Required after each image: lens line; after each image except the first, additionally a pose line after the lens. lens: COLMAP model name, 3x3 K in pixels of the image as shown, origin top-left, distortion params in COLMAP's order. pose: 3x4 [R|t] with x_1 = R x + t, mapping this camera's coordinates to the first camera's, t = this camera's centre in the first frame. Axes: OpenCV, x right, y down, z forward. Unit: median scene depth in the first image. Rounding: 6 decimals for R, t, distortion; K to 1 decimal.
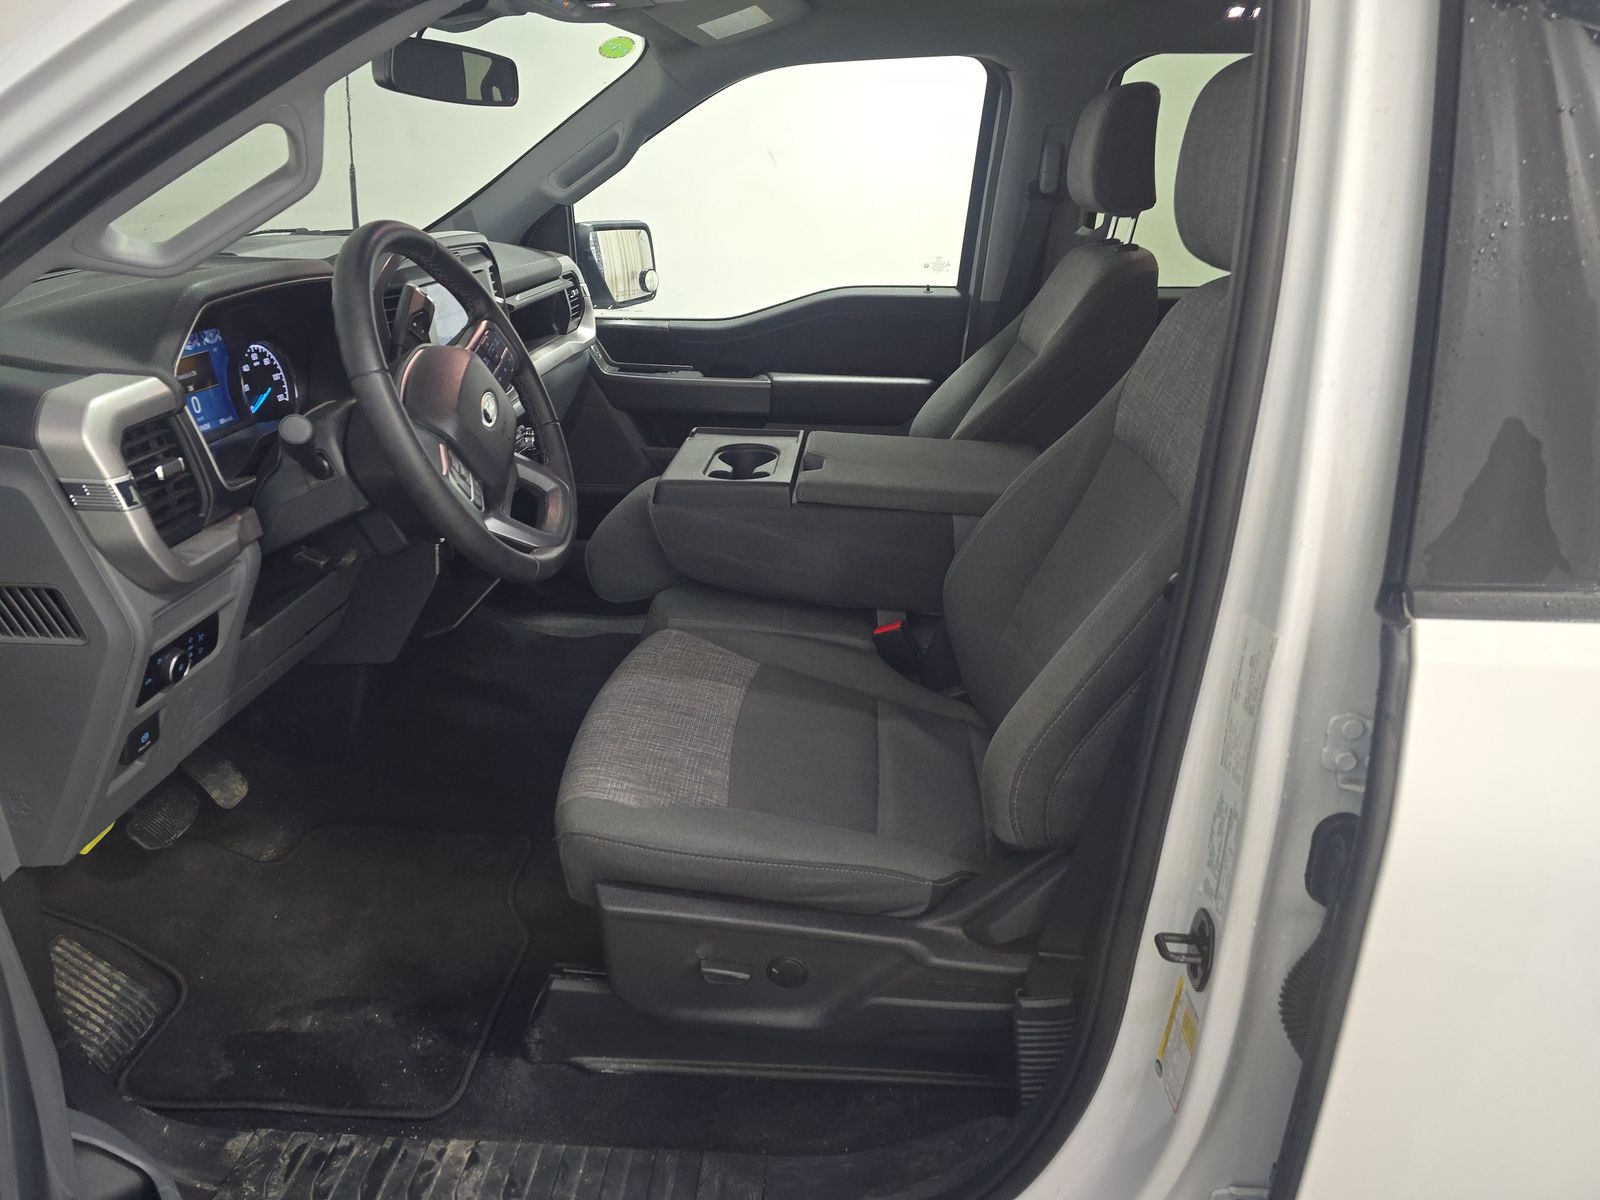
lens RADIAL K [[1066.3, 0, 792.7], [0, 1066.3, 603.6], [0, 0, 1]] dist [0.076732, -0.082627]
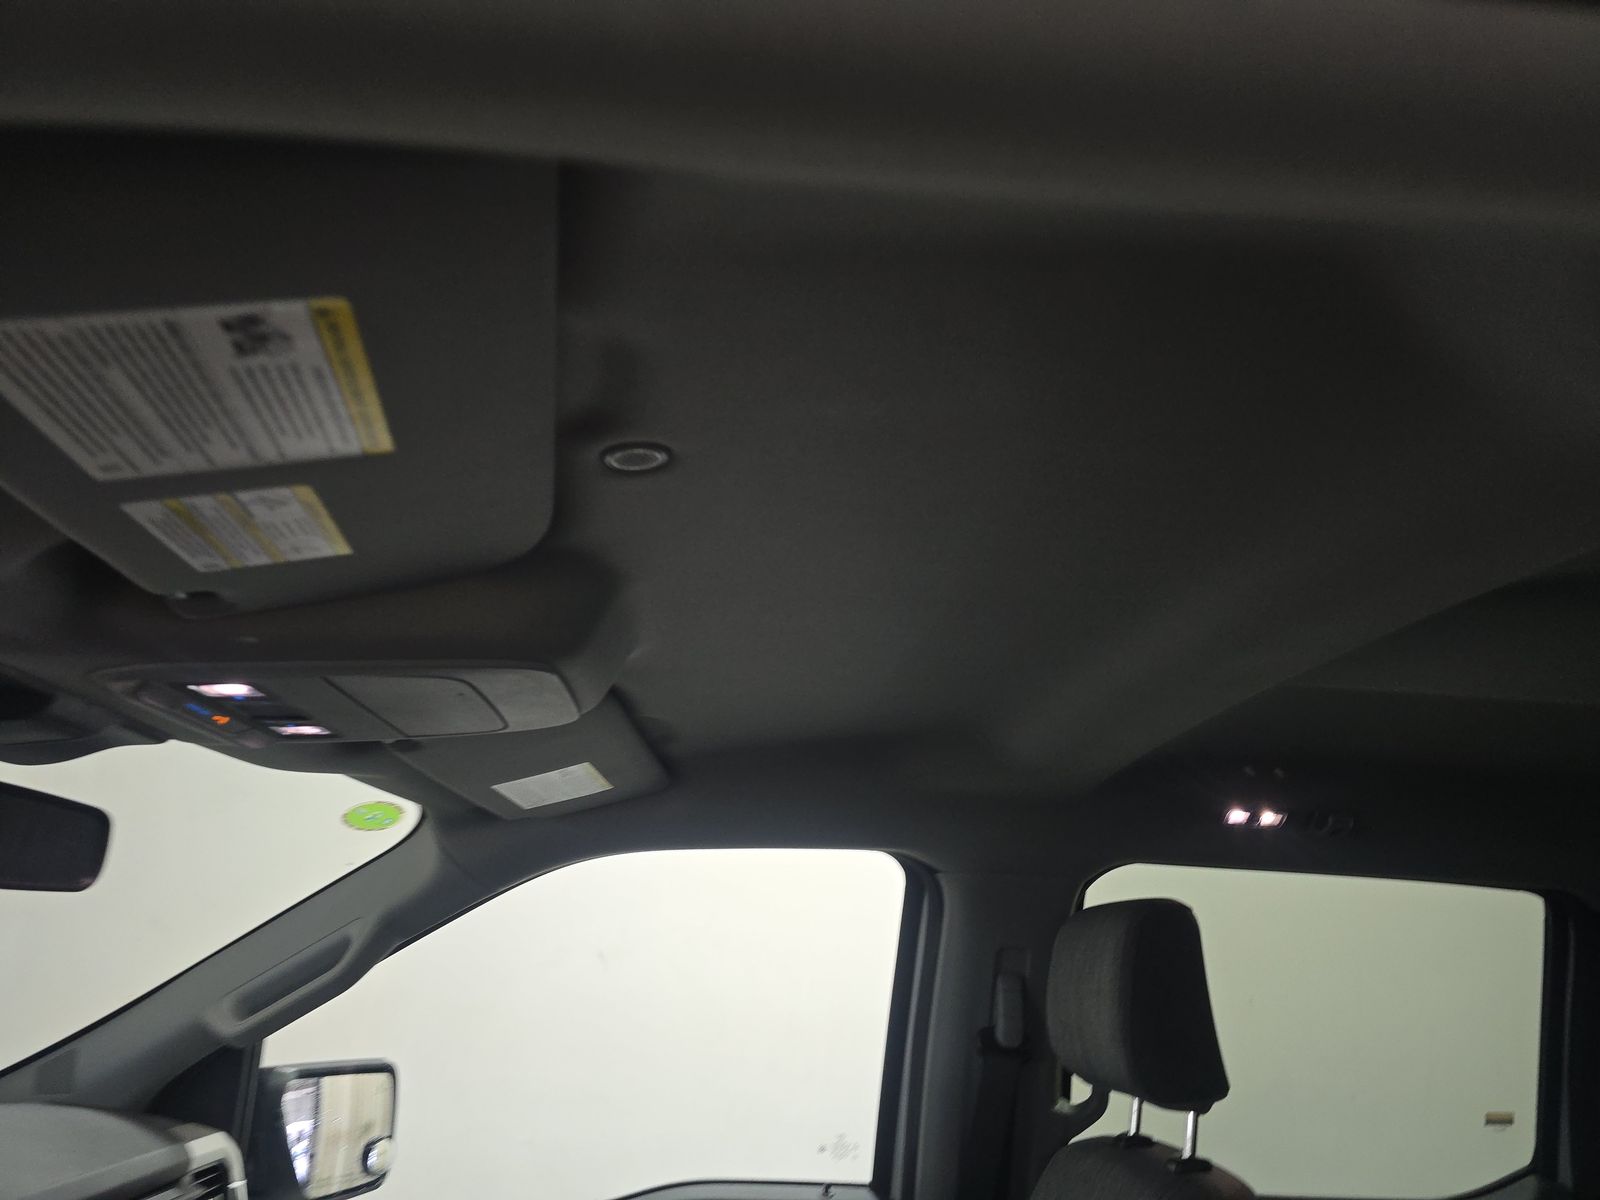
lens RADIAL K [[1066.3, 0, 792.7], [0, 1066.3, 603.6], [0, 0, 1]] dist [0.076732, -0.082627]
pose [[0.988084, 0.078482, 0.132403, -0.003214], [0.025827, 0.763491, -0.645302, -0.167190], [-0.151733, 0.641032, 0.752366, 0.354594]]
